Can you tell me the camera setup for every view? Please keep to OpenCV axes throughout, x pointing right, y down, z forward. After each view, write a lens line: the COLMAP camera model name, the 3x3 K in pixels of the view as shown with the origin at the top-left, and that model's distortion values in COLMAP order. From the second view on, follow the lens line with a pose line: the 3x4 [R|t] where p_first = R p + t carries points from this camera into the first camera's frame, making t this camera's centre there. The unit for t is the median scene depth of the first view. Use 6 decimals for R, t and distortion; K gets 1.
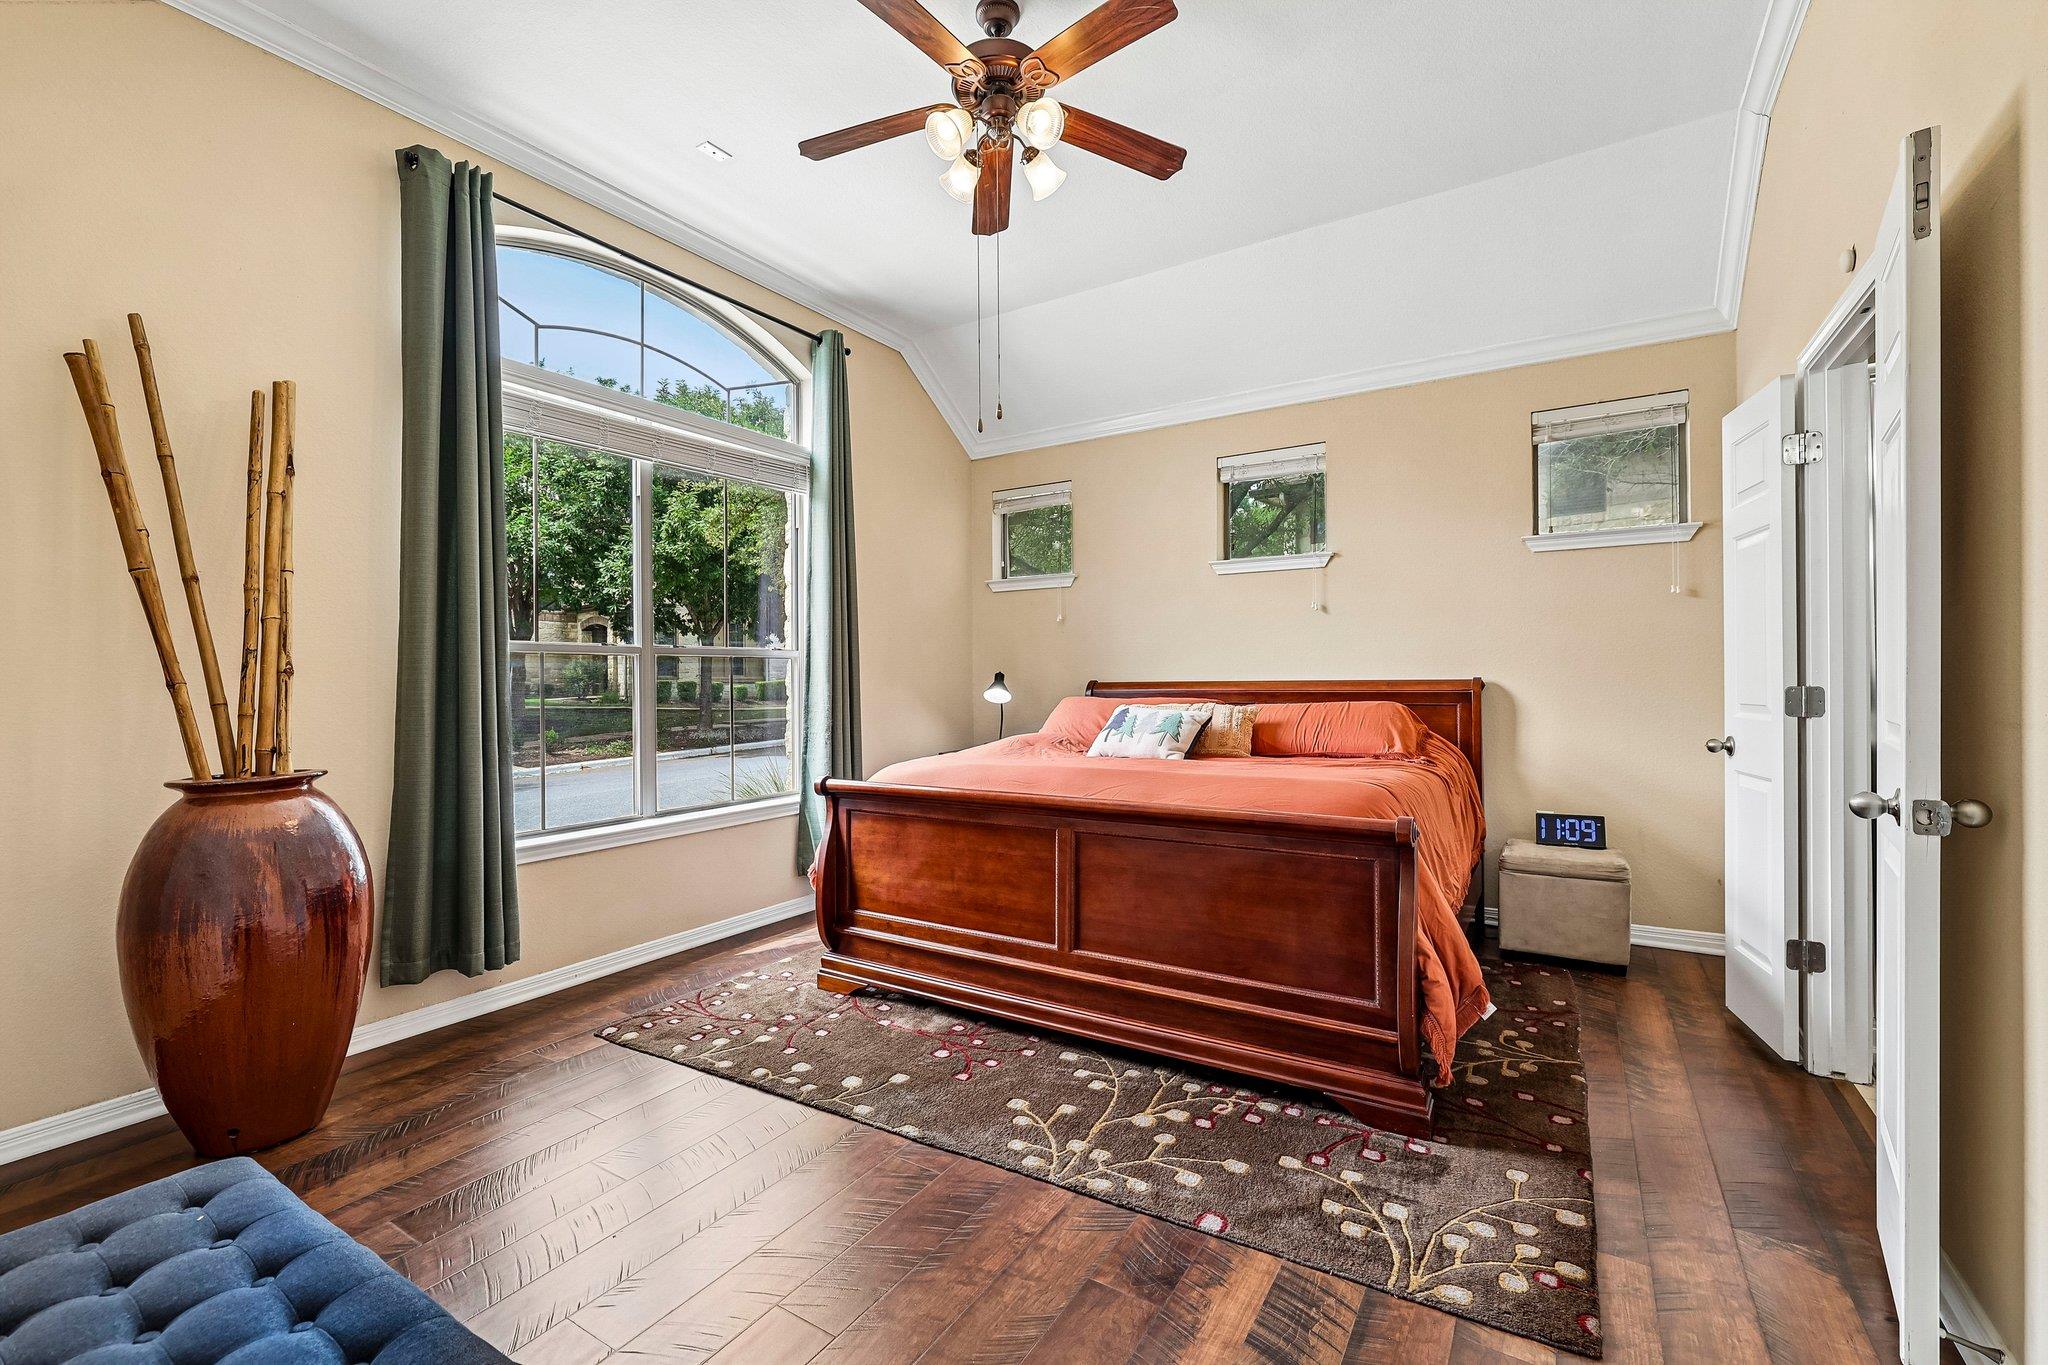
lens RADIAL K [[855.8, 0, 1028.3], [0, 855.8, 679.8], [0, 0, 1]] dist [-0.001399, 0.000191]
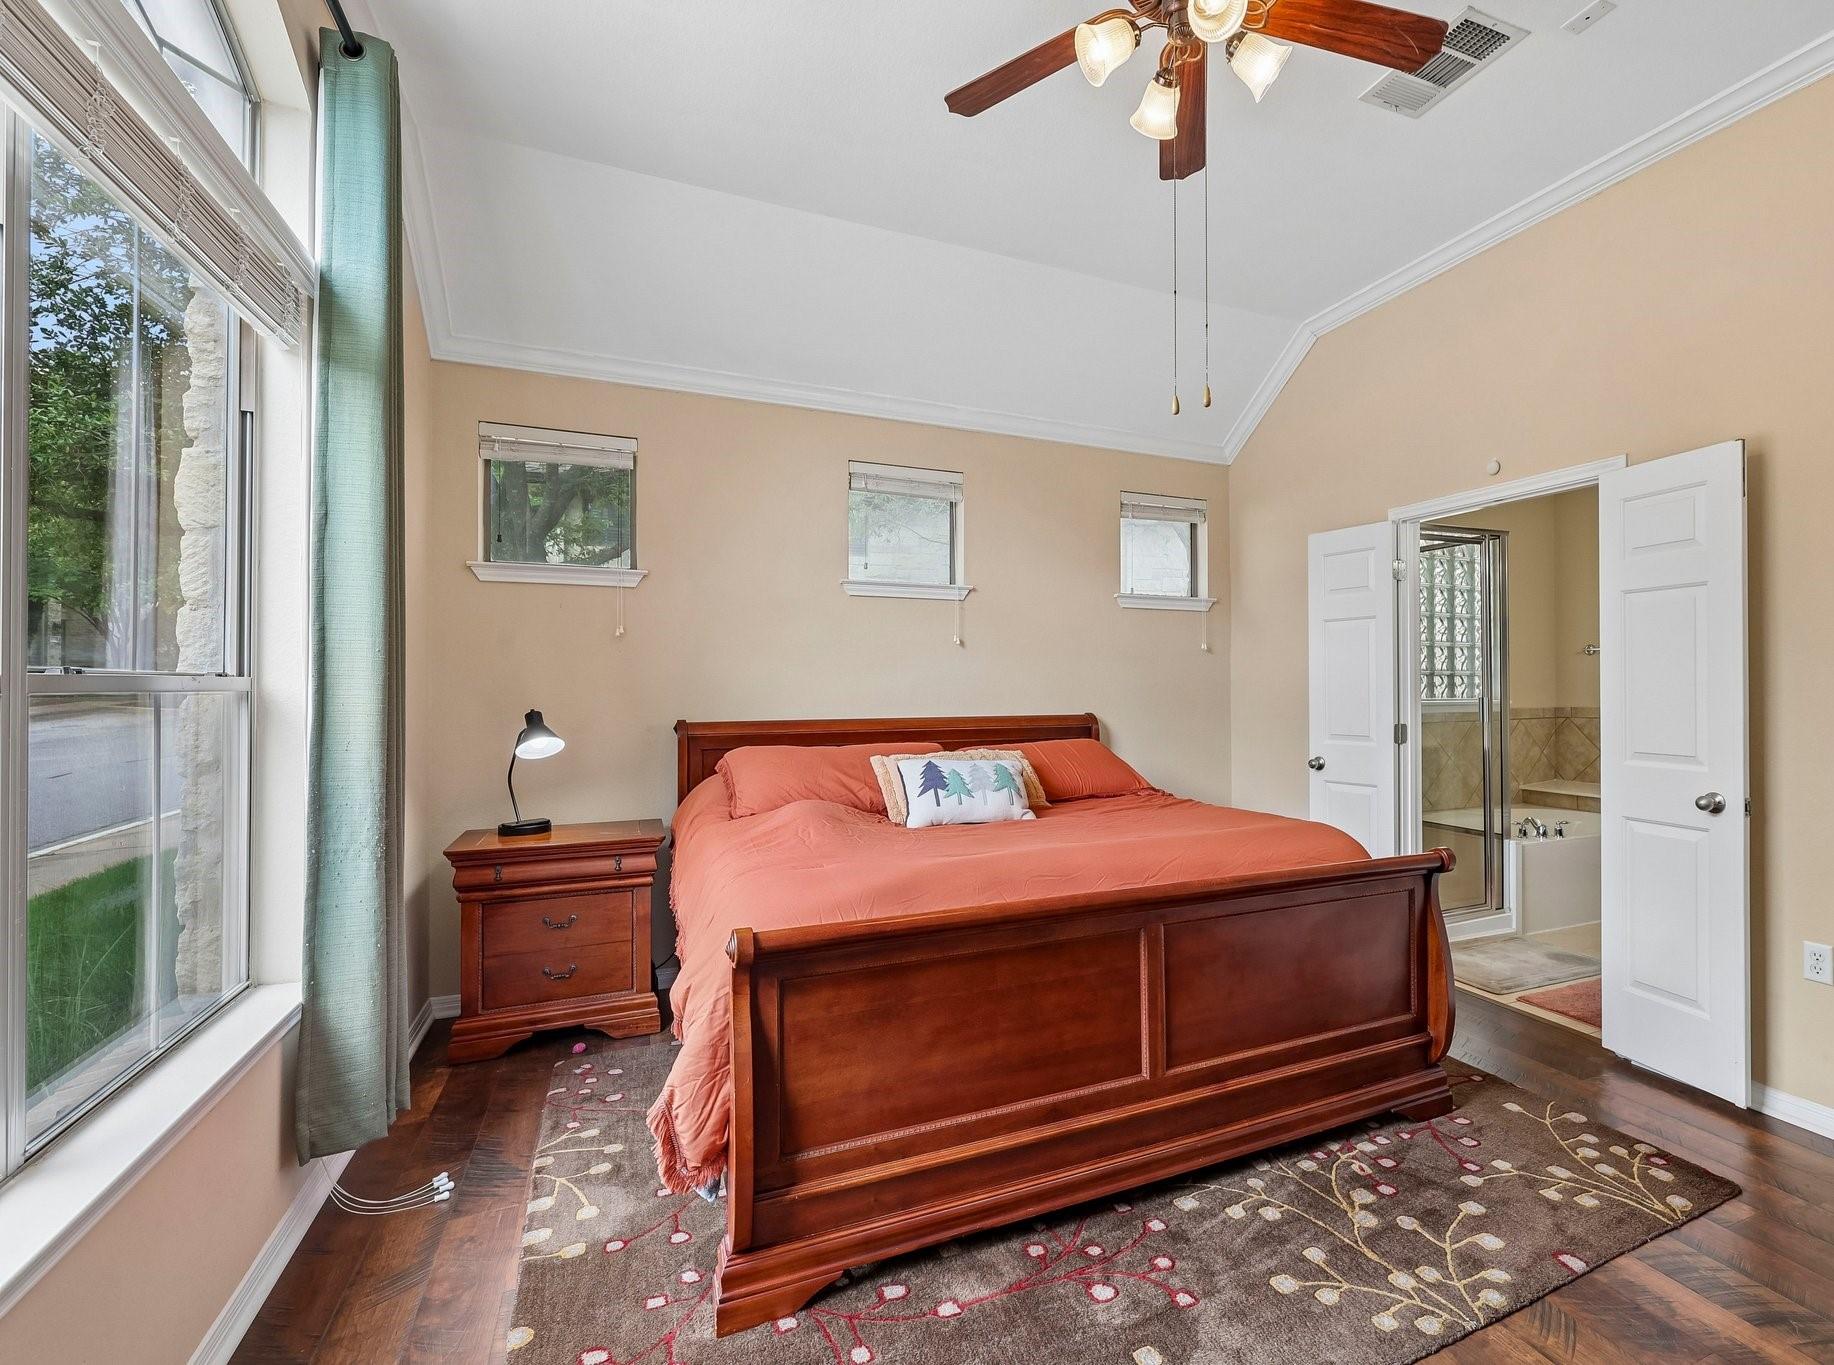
lens RADIAL K [[854.8, 0, 1033.1], [0, 854.8, 679.0], [0, 0, 1]] dist [-0.001422, -0.000091]
pose [[0.548601, 0.014357, 0.835961, -0.756803], [-0.004017, 0.999886, -0.014536, -0.049352], [-0.836075, 0.004616, 0.548596, 0.707583]]
